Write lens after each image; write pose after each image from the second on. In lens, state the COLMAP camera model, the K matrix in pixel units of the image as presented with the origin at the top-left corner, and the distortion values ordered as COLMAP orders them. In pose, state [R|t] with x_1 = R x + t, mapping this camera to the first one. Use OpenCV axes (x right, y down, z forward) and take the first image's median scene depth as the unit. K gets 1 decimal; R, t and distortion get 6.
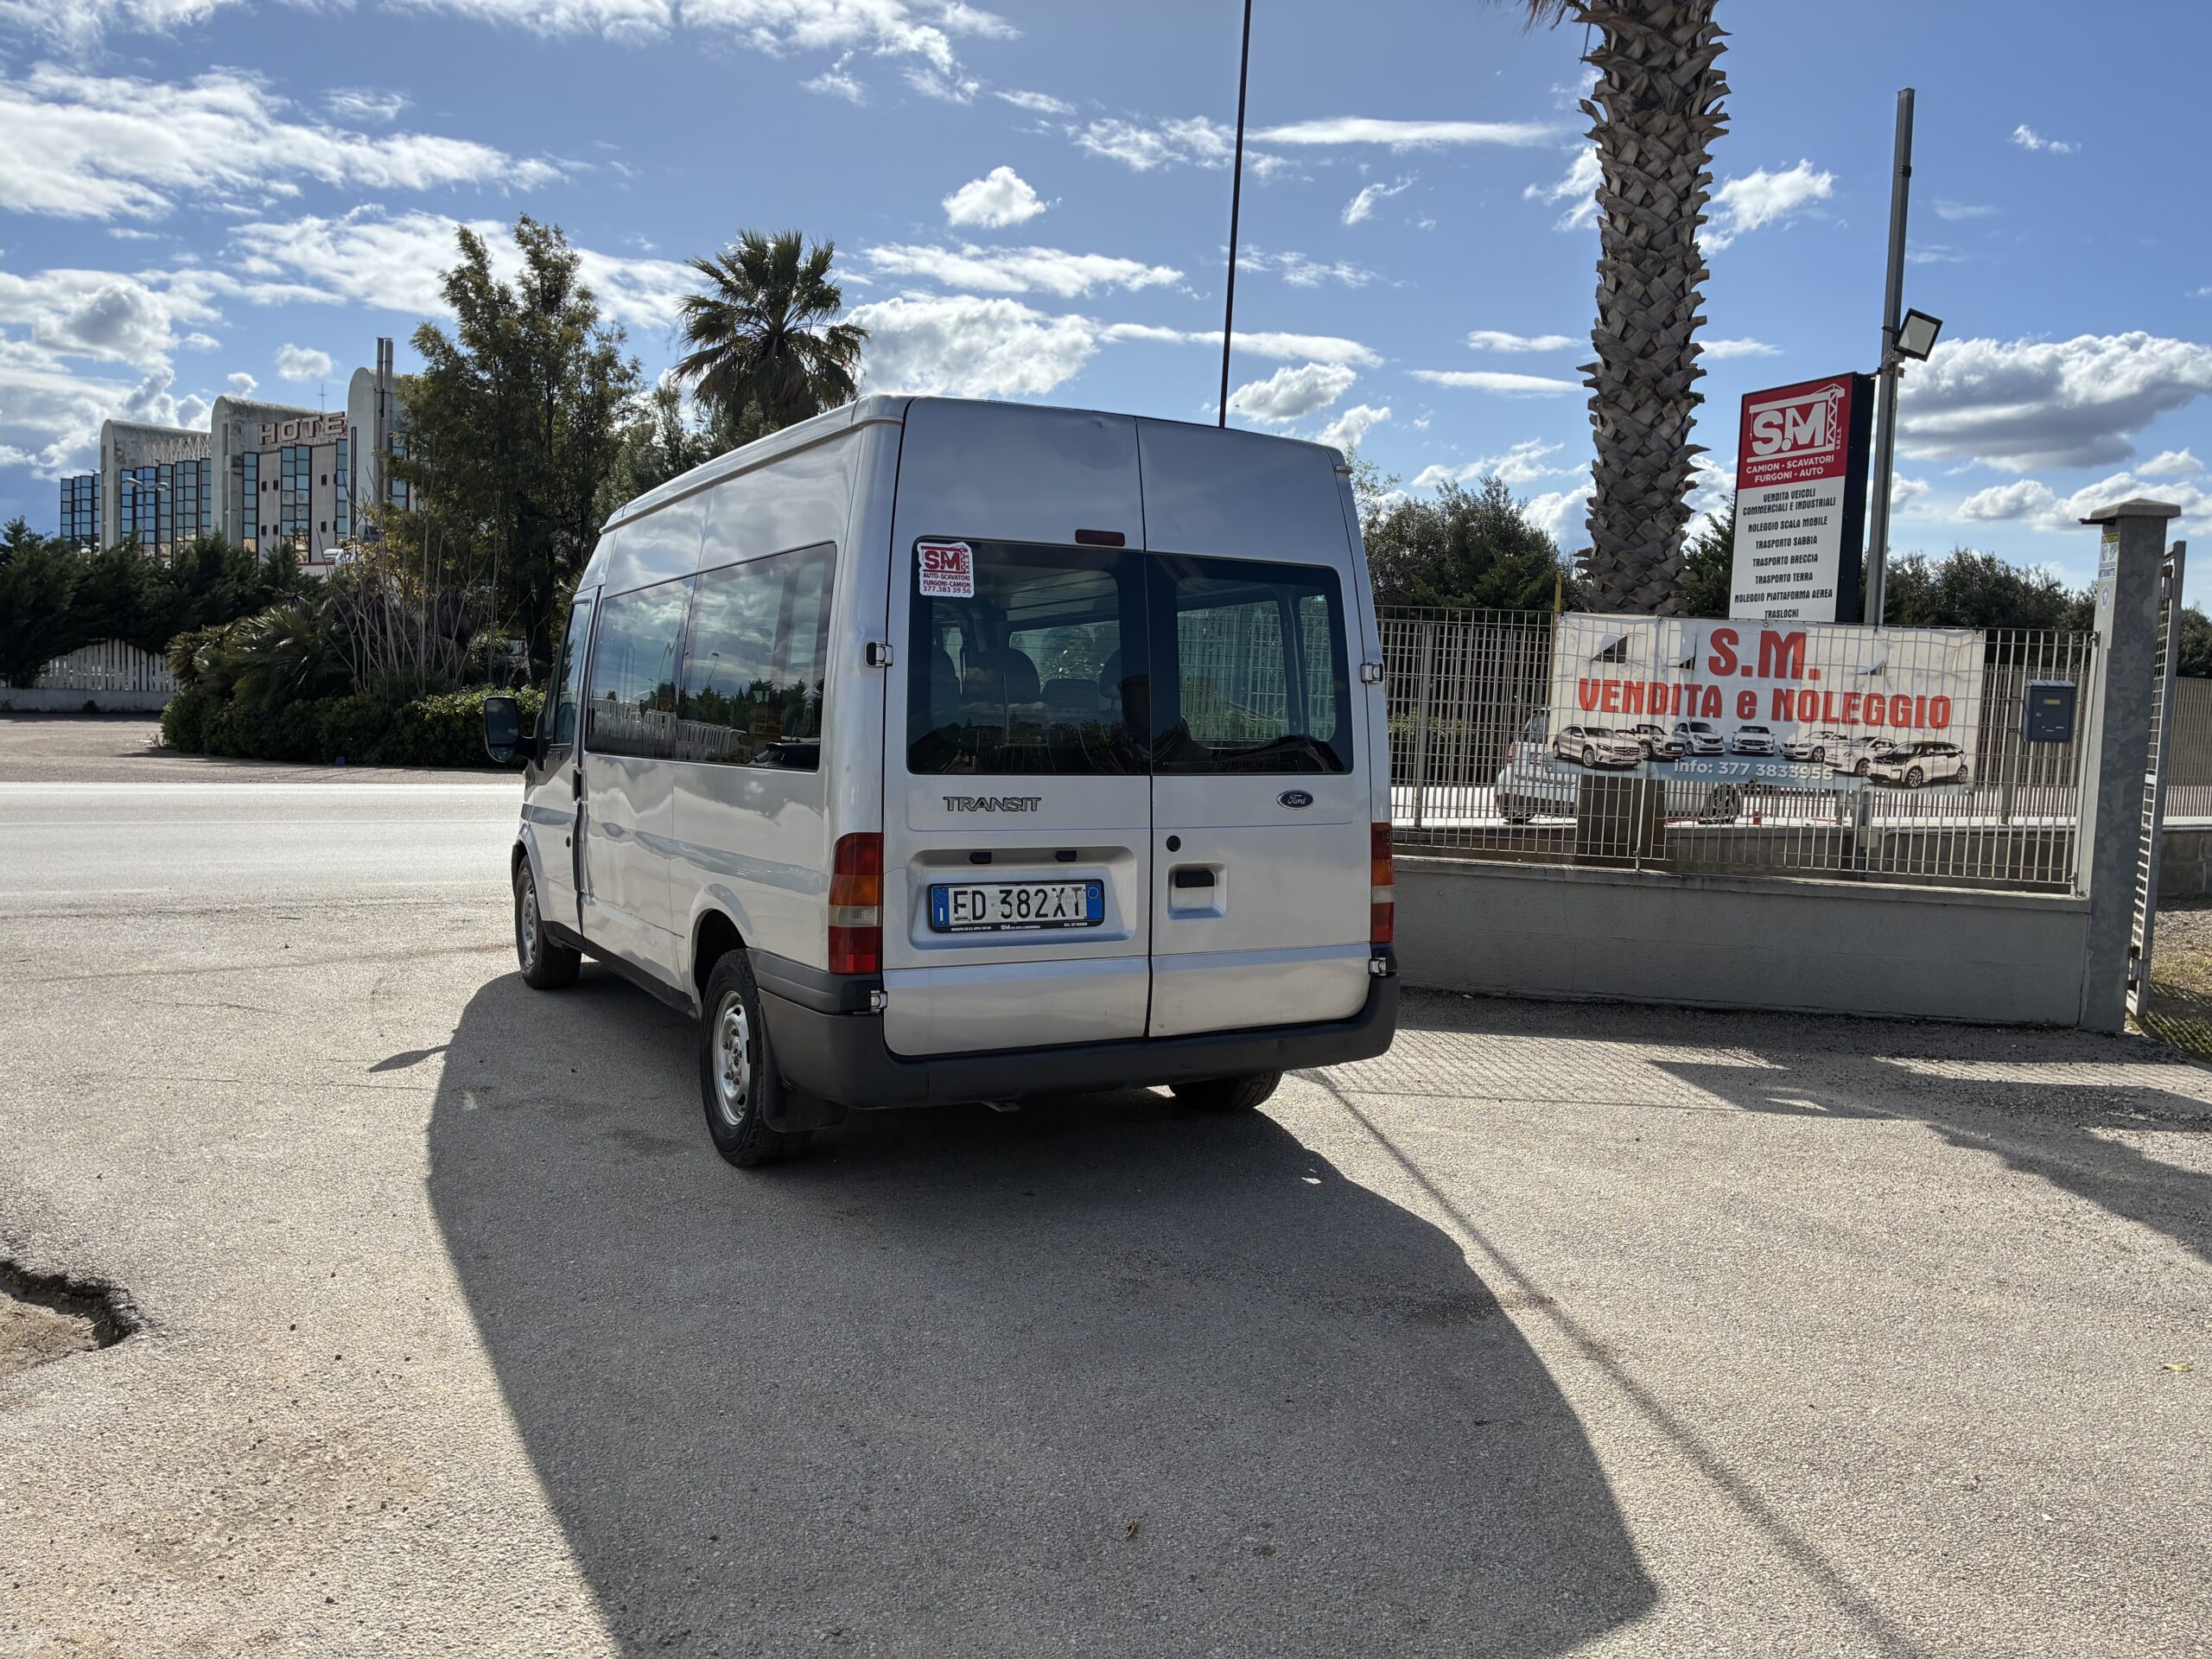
lens RADIAL K [[1681.9, 0, 1119.1], [0, 1681.9, 811.8], [0, 0, 1]] dist [0.042271, -0.050178]
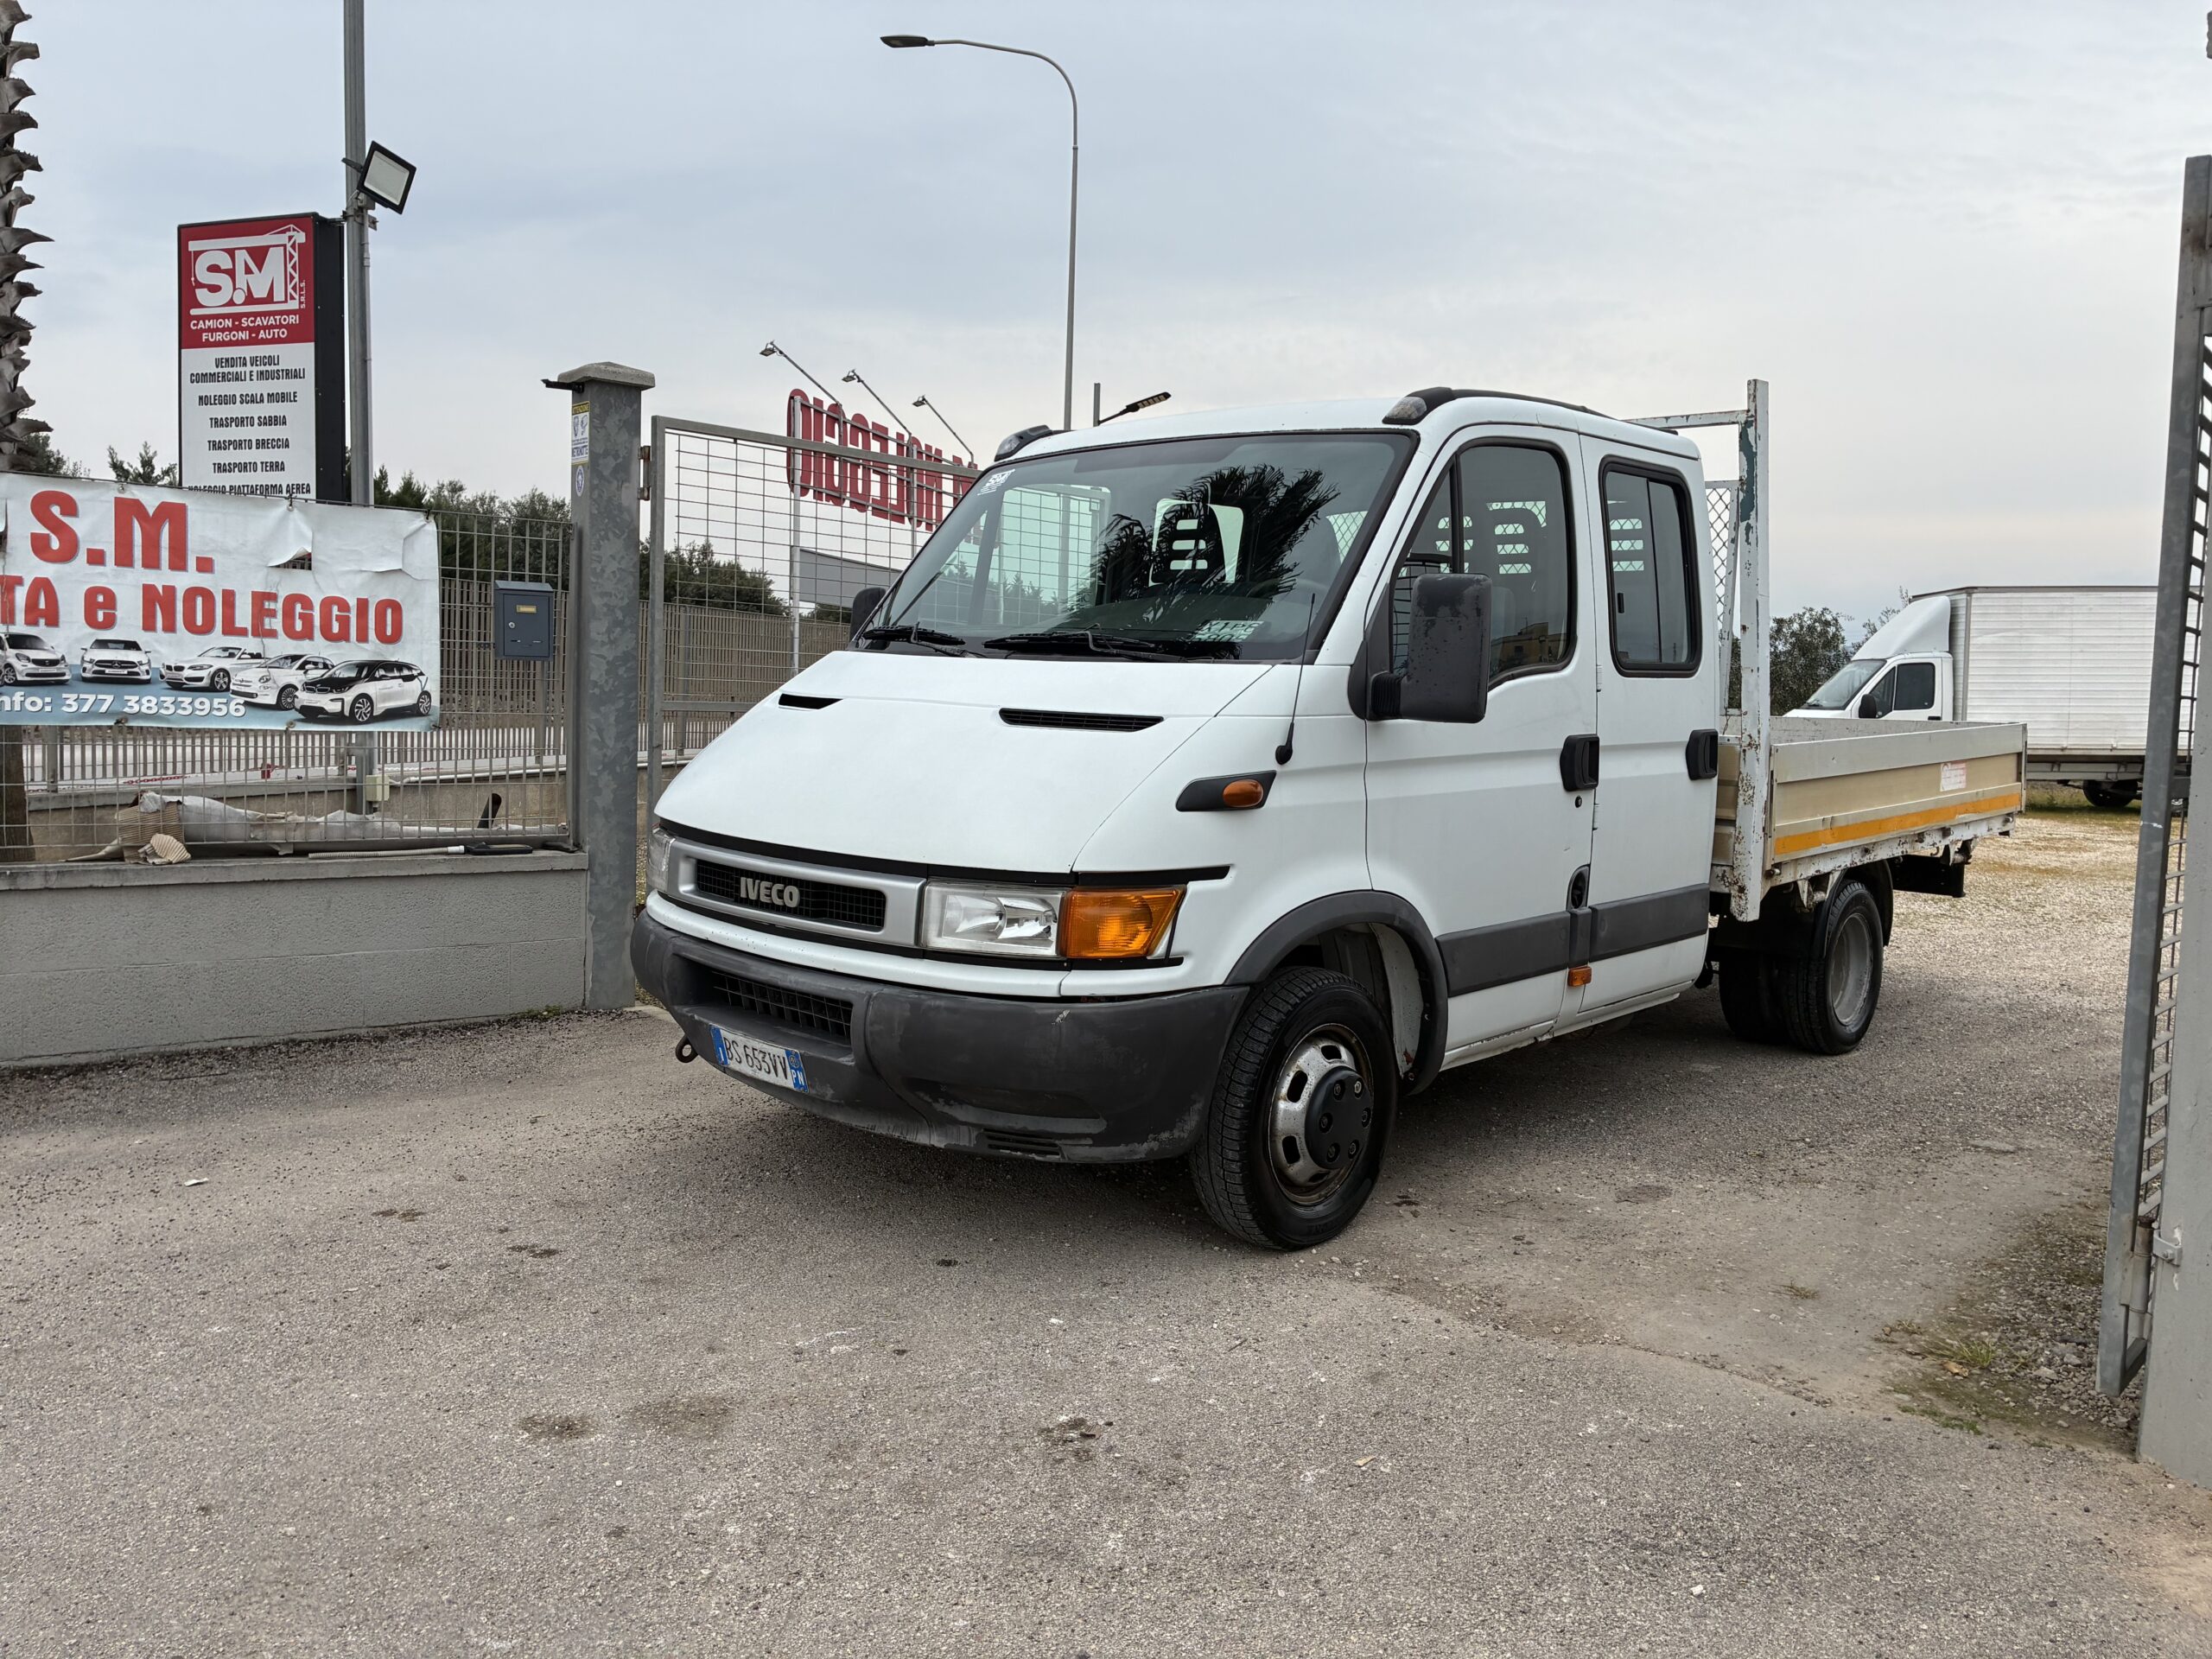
lens RADIAL K [[1681.9, 0, 1101.2], [0, 1681.9, 792.5], [0, 0, 1]] dist [0.042271, -0.050178]
pose [[0.715456, -0.063705, 0.695747, 0.178464], [0.048994, 0.997957, 0.040995, 0.001660], [-0.696938, 0.004757, 0.717116, 0.235408]]
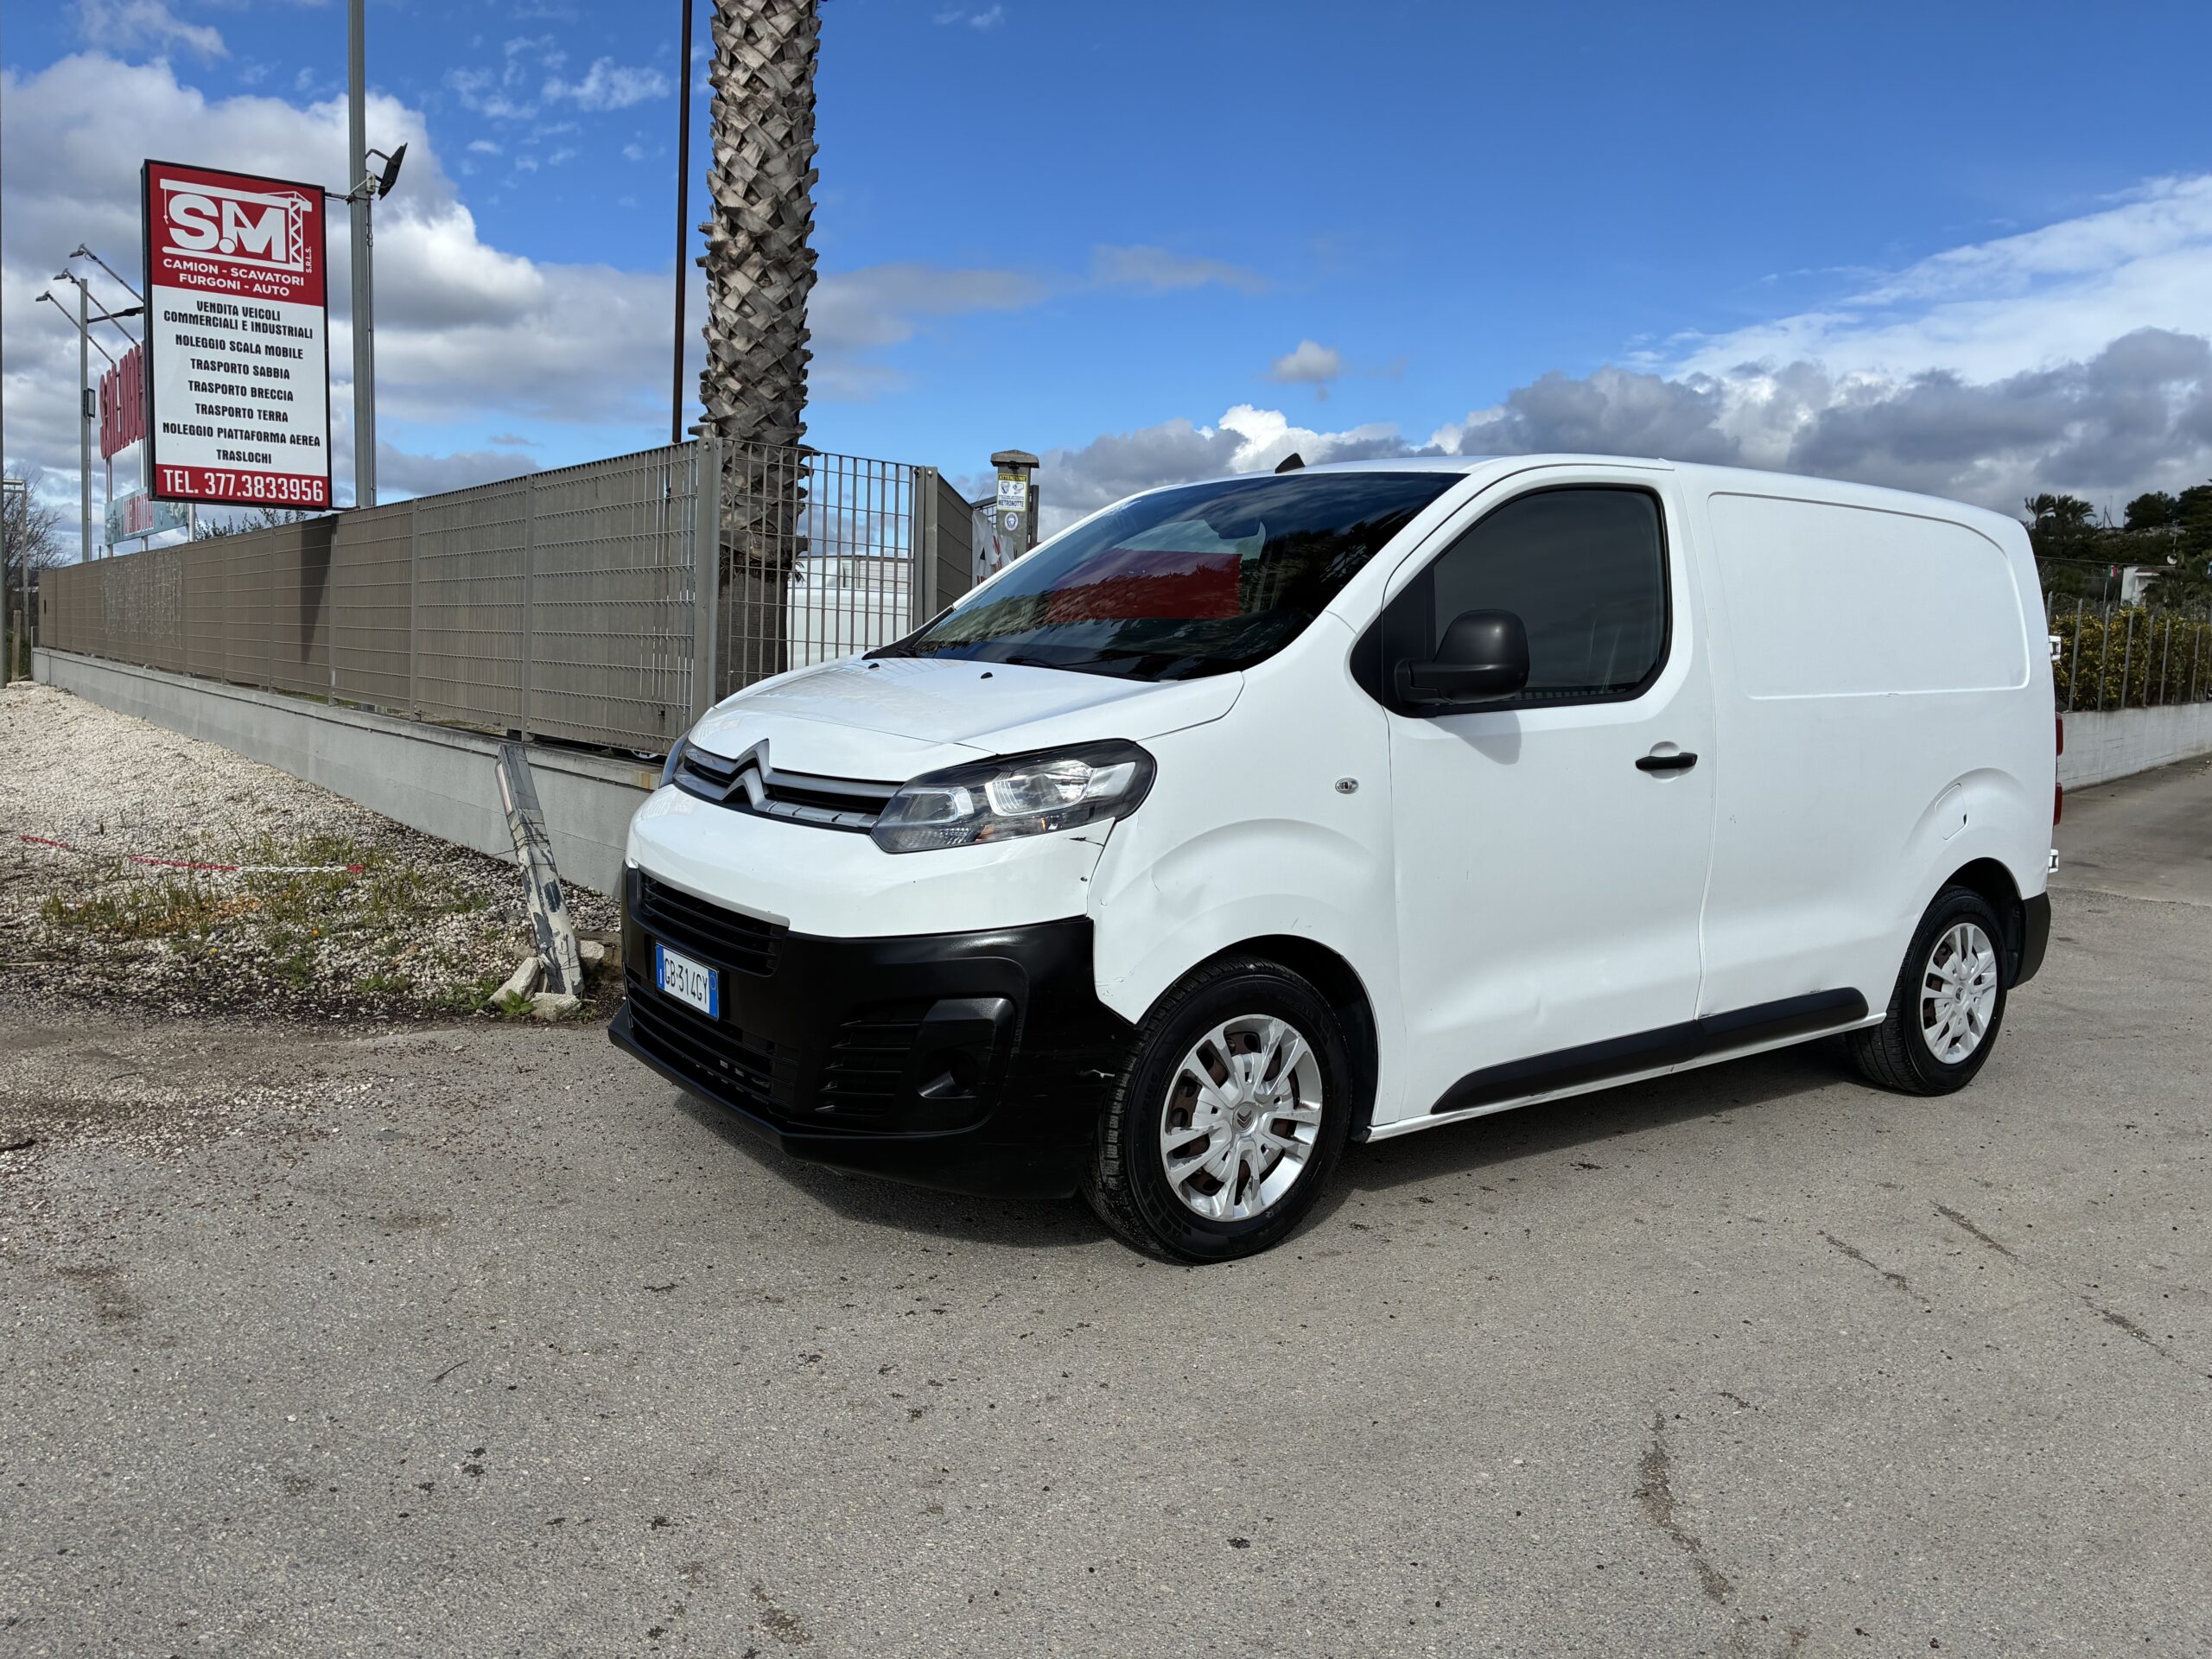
lens RADIAL K [[1681.9, 0, 1097.4], [0, 1681.9, 808.9], [0, 0, 1]] dist [0.042271, -0.050178]
pose [[-0.164642, -0.151335, 0.974675, -0.789443], [0.021501, 0.987374, 0.156939, -0.103050], [-0.986119, 0.046795, -0.159310, 1.110498]]
